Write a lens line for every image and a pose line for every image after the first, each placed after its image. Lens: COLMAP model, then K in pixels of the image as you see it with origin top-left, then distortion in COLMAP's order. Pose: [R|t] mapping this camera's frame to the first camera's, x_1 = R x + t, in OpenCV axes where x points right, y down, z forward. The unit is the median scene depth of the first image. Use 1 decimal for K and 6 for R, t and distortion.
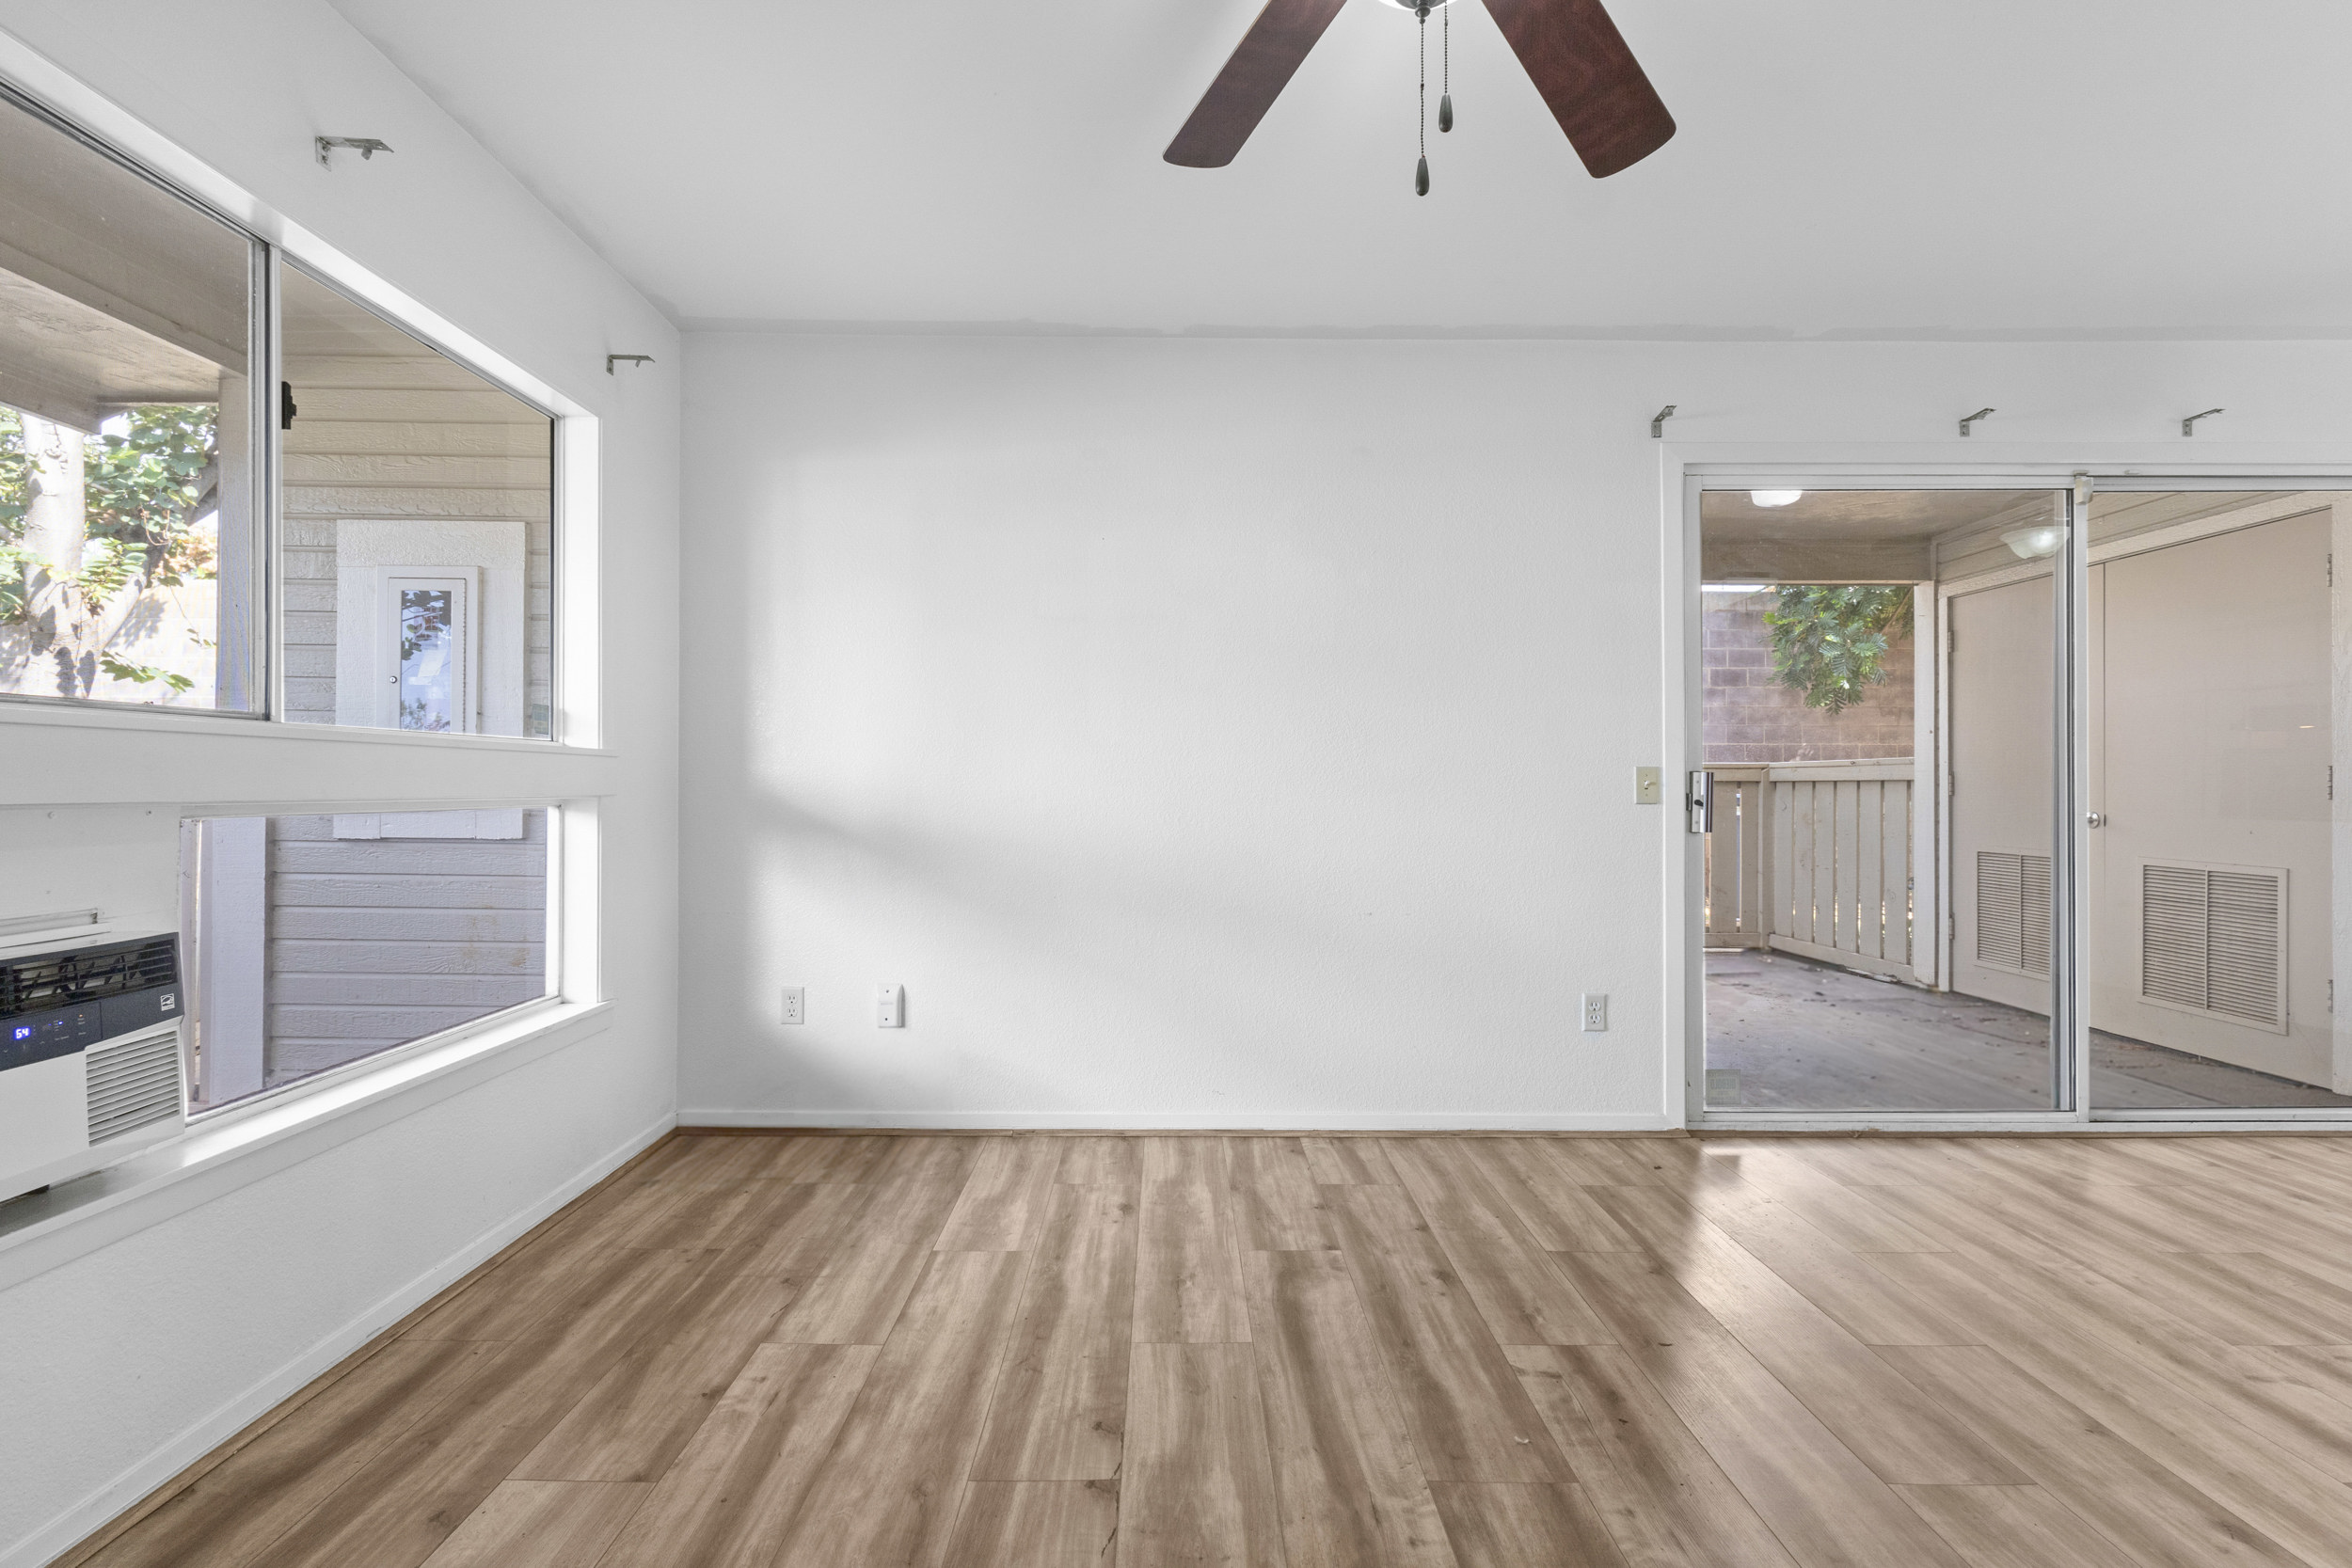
lens RADIAL K [[1073.4, 0, 1173.9], [0, 1073.4, 778.3], [0, 0, 1]] dist [-0.002355, 0.000531]
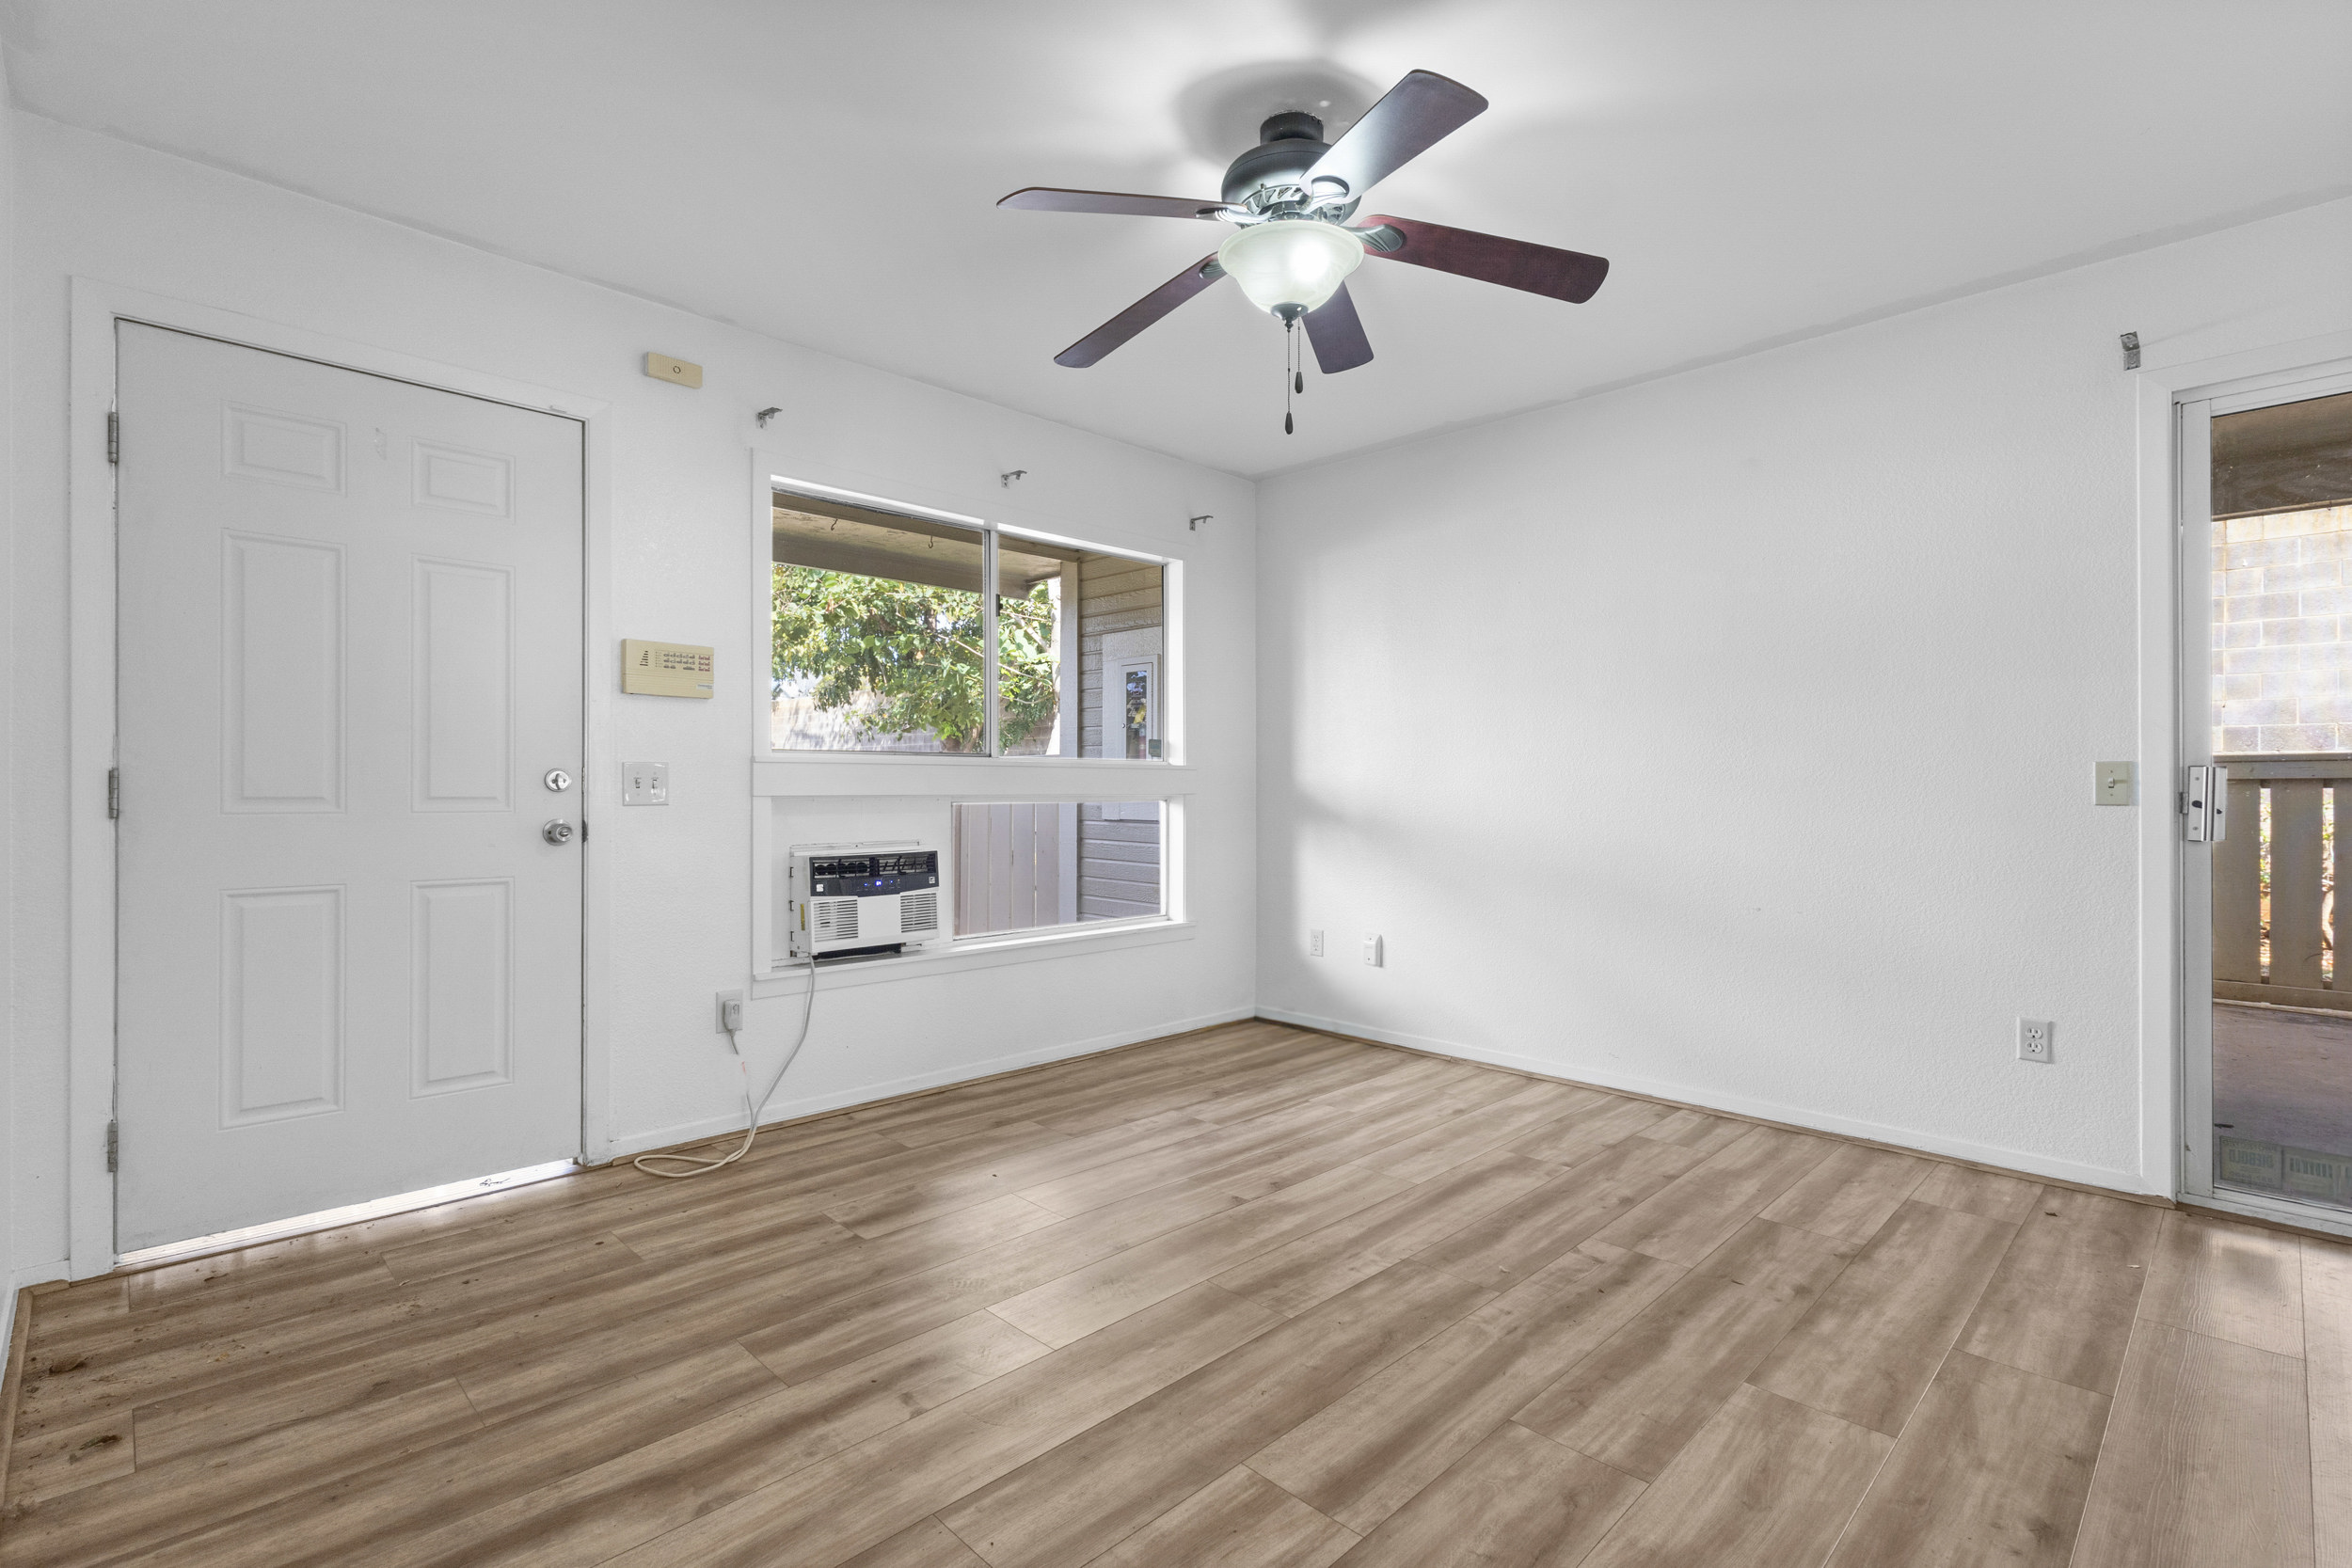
lens RADIAL K [[1073.4, 0, 1173.9], [0, 1073.4, 778.3], [0, 0, 1]] dist [-0.002355, 0.000531]
pose [[0.698889, -0.009966, -0.715160, 0.622069], [0.007522, 0.999950, -0.006584, 0.003447], [0.715190, -0.000778, 0.698929, -0.147564]]
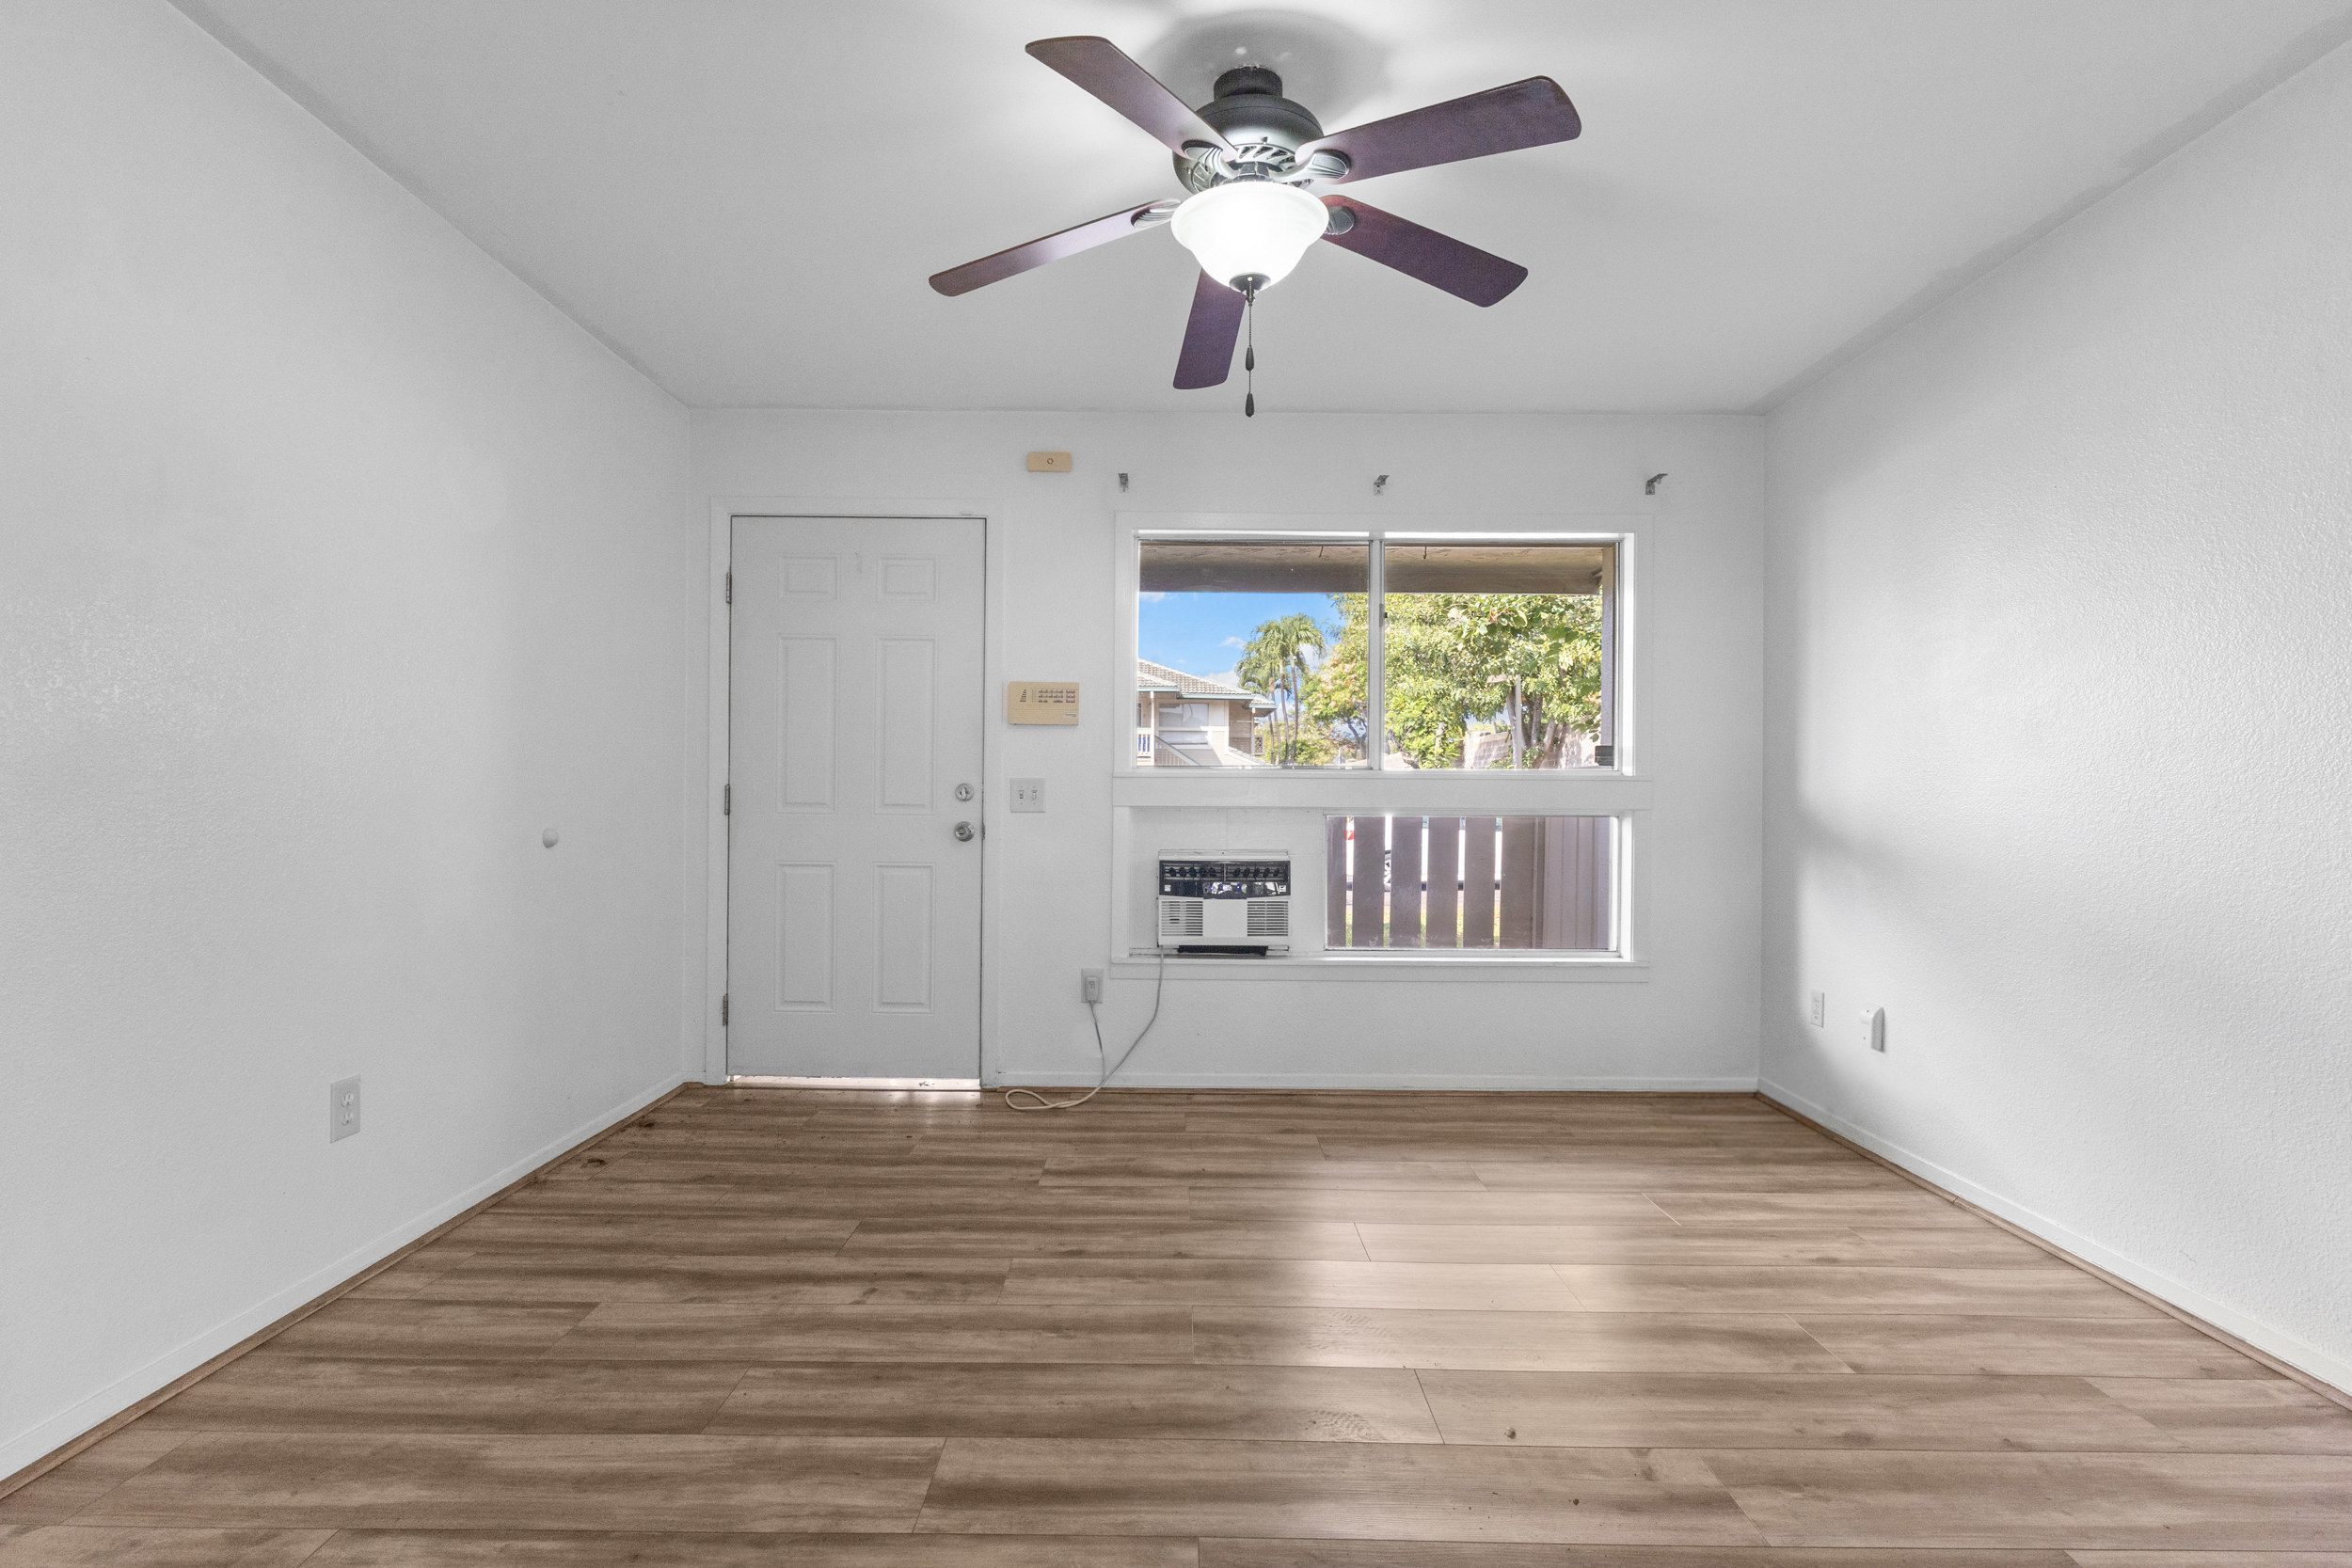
lens RADIAL K [[1081.4, 0, 1173.8], [0, 1081.4, 792.0], [0, 0, 1]] dist [-0.002539, 0.001775]
pose [[-0.006220, -0.010317, -0.999927, 0.854086], [0.001092, 0.999946, -0.010324, 0.008092], [0.999980, -0.001156, -0.006209, 0.429008]]
